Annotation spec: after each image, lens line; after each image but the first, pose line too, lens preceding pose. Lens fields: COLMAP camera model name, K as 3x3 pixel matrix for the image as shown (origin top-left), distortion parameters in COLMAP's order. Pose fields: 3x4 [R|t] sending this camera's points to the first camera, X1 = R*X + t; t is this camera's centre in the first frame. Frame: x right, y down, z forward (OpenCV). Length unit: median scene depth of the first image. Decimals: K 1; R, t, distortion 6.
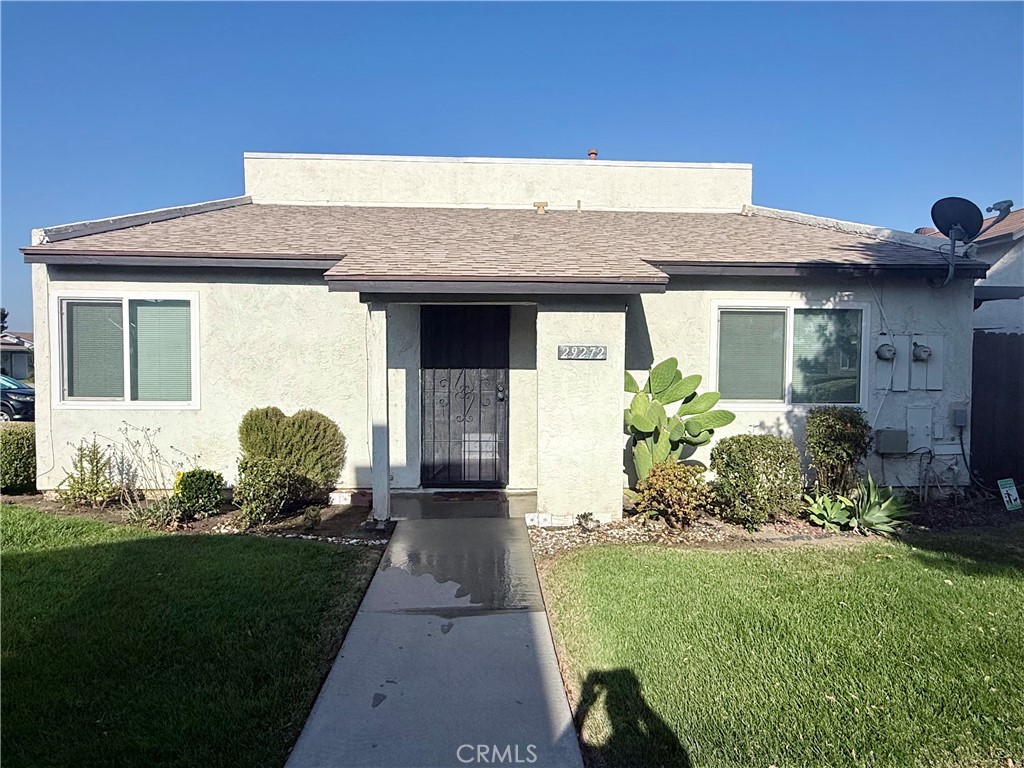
lens RADIAL K [[624.2, 0, 511.8], [0, 624.2, 385.7], [0, 0, 1]] dist [-0.010162, 0.005091]
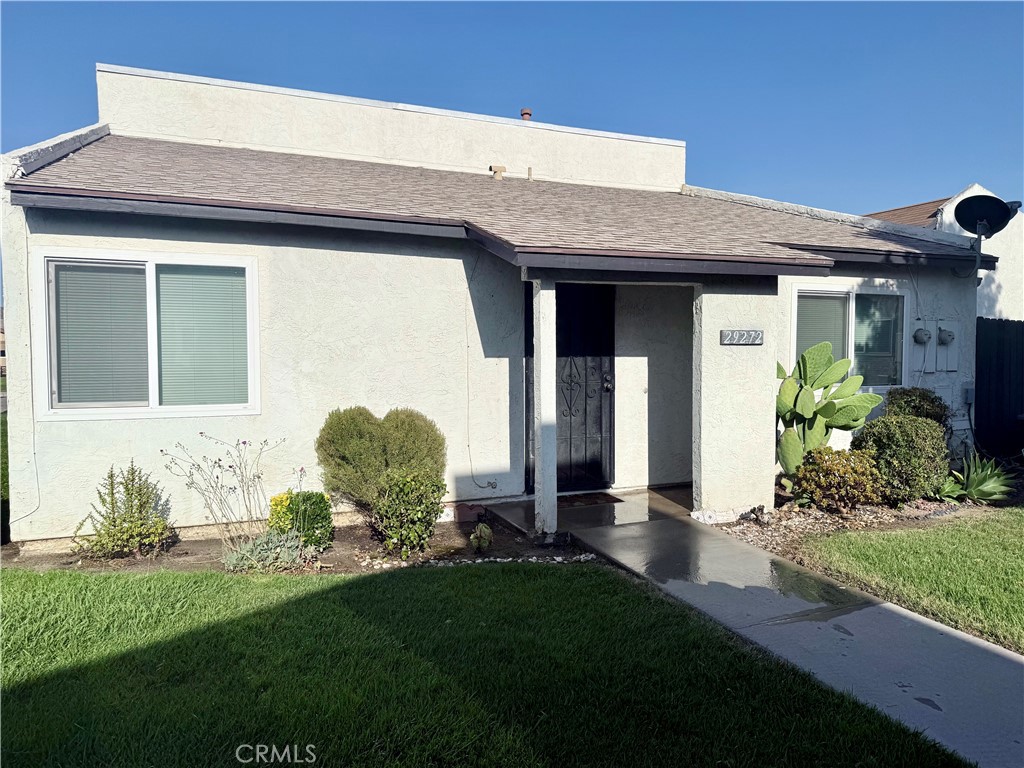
lens RADIAL K [[710.4, 0, 514.4], [0, 710.4, 390.8], [0, 0, 1]] dist [0.045609, -0.058471]
pose [[0.940997, -0.027063, 0.337332, -0.492974], [0.020134, 0.999509, 0.024022, -0.004364], [-0.337817, -0.015812, 0.941079, 0.081722]]
